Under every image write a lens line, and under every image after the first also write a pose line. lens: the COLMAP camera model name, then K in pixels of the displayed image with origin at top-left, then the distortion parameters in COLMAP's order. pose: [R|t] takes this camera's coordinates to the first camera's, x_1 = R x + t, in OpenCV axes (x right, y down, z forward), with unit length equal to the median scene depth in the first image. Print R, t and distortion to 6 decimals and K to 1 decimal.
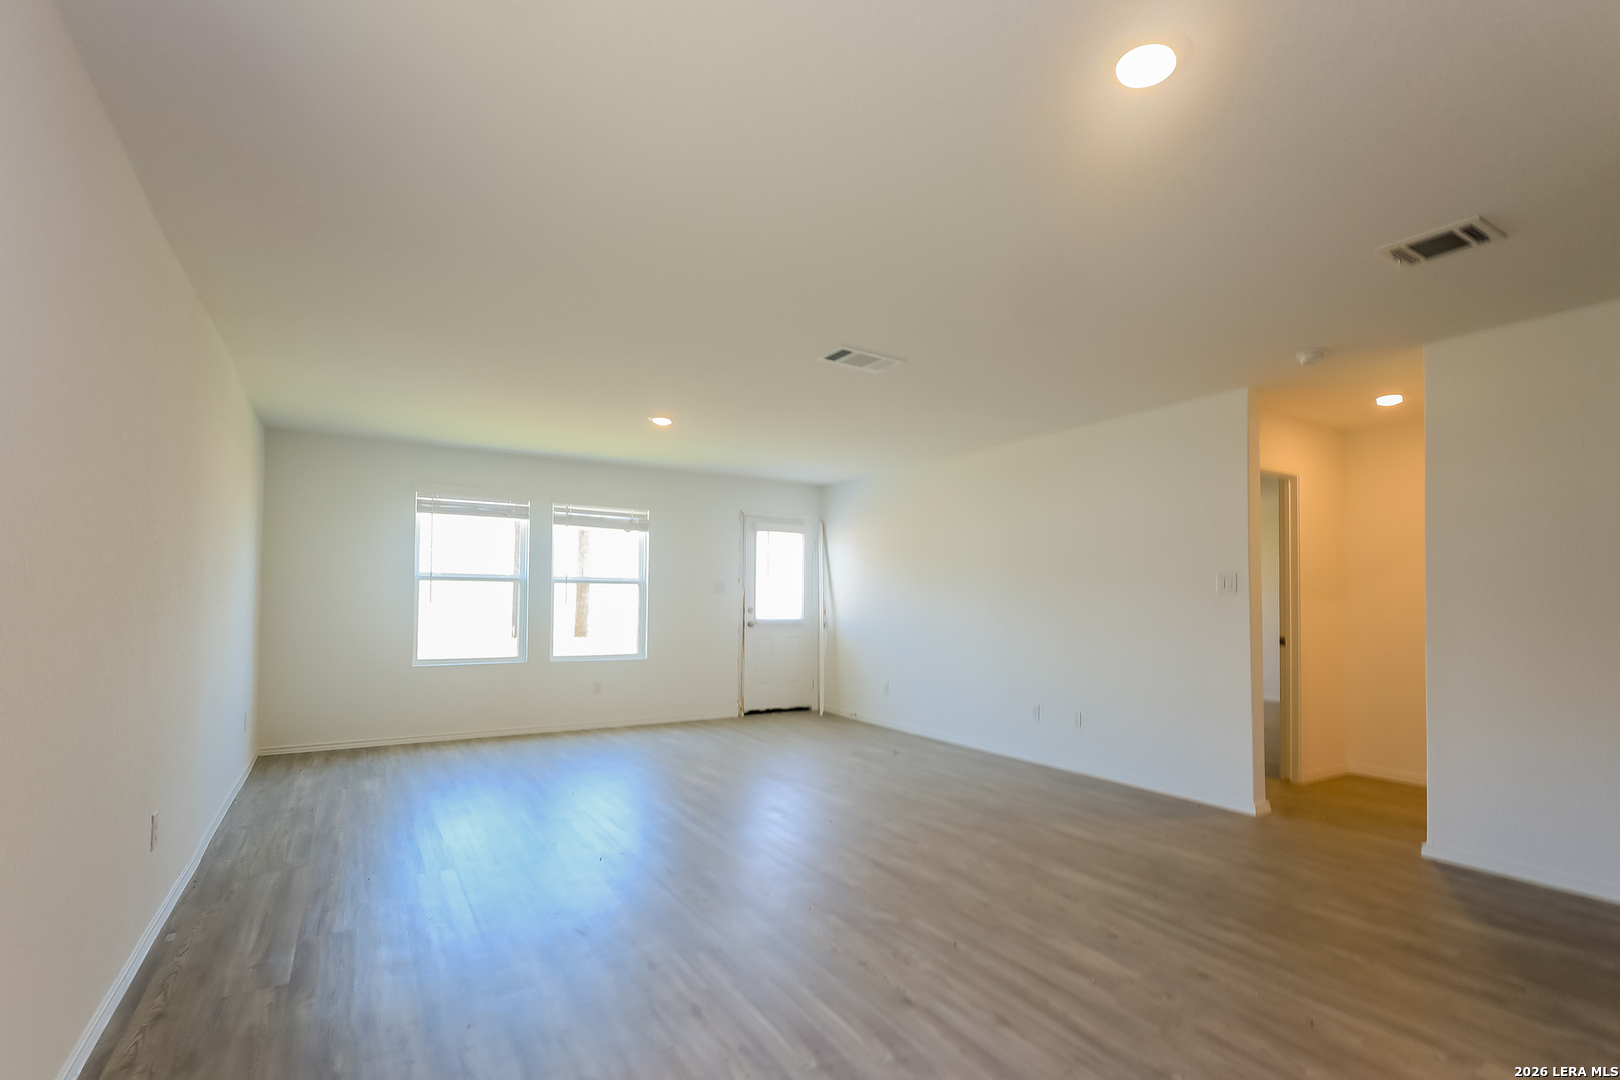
lens RADIAL K [[785.8, 0, 860.5], [0, 785.8, 583.5], [0, 0, 1]] dist [0.016682, -0.000111]
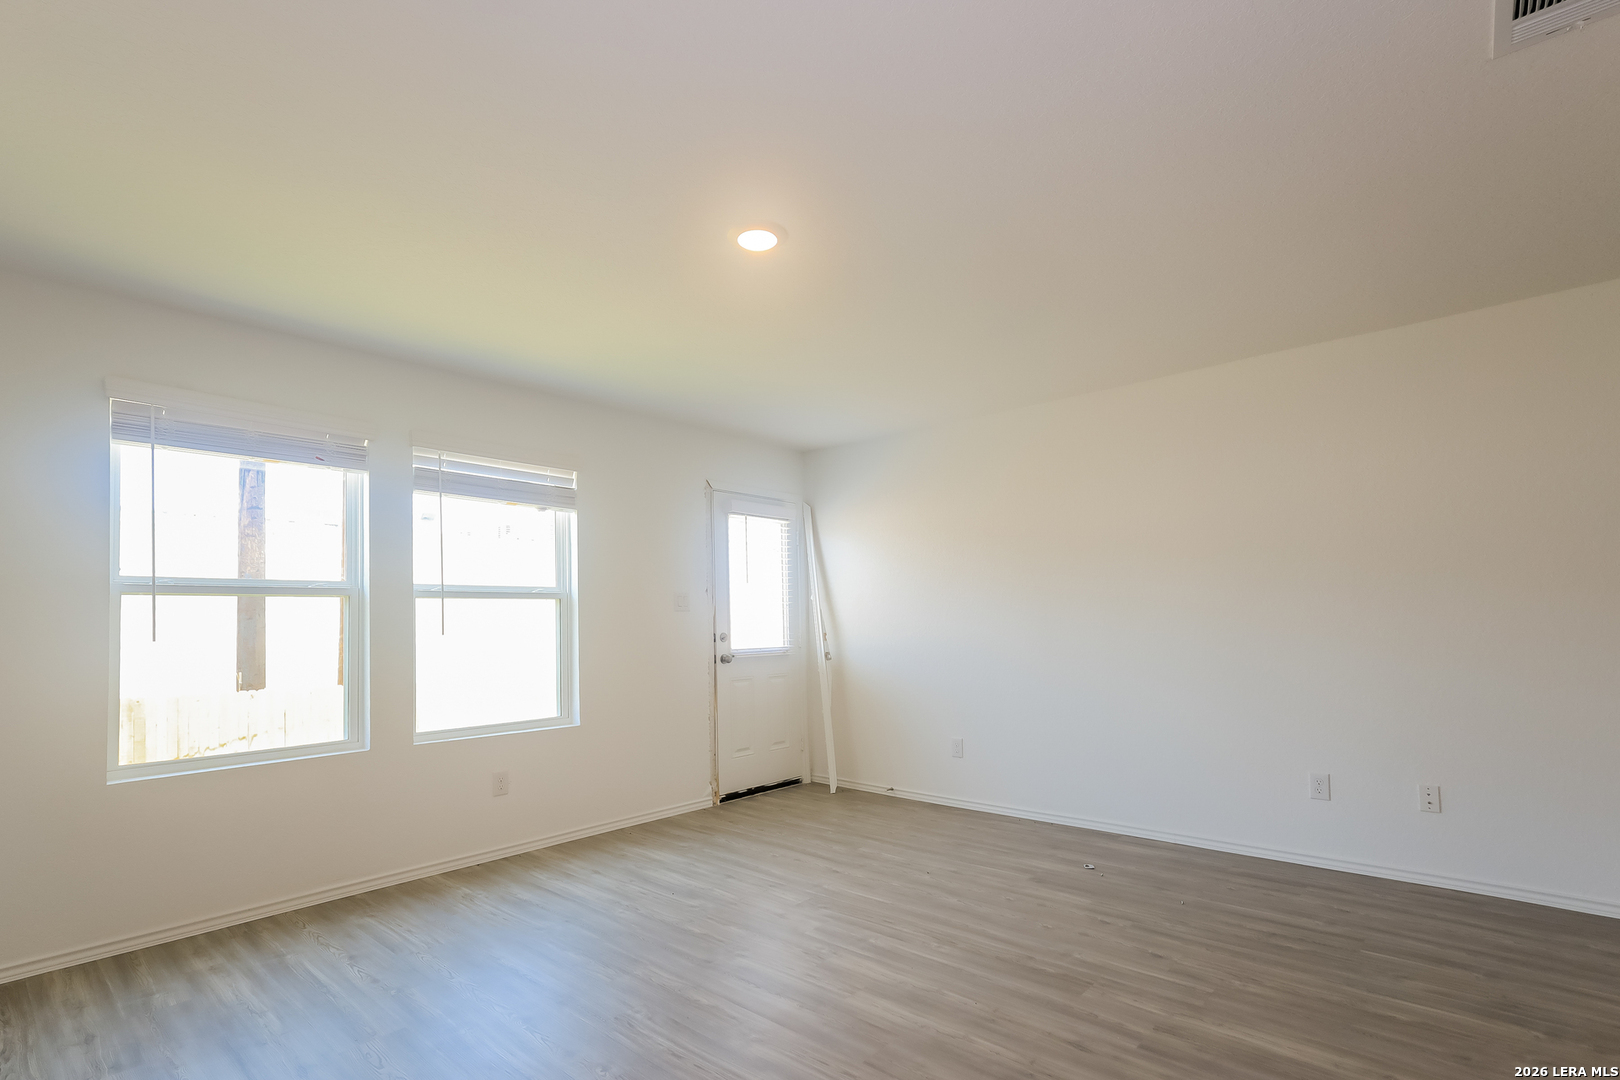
lens RADIAL K [[785.8, 0, 813.0], [0, 785.8, 601.1], [0, 0, 1]] dist [0.016682, -0.000111]
pose [[0.966918, -0.019276, 0.254359, -0.236960], [0.019836, 0.999803, 0.000363, 0.006088], [-0.254316, 0.004695, 0.967110, 0.371209]]
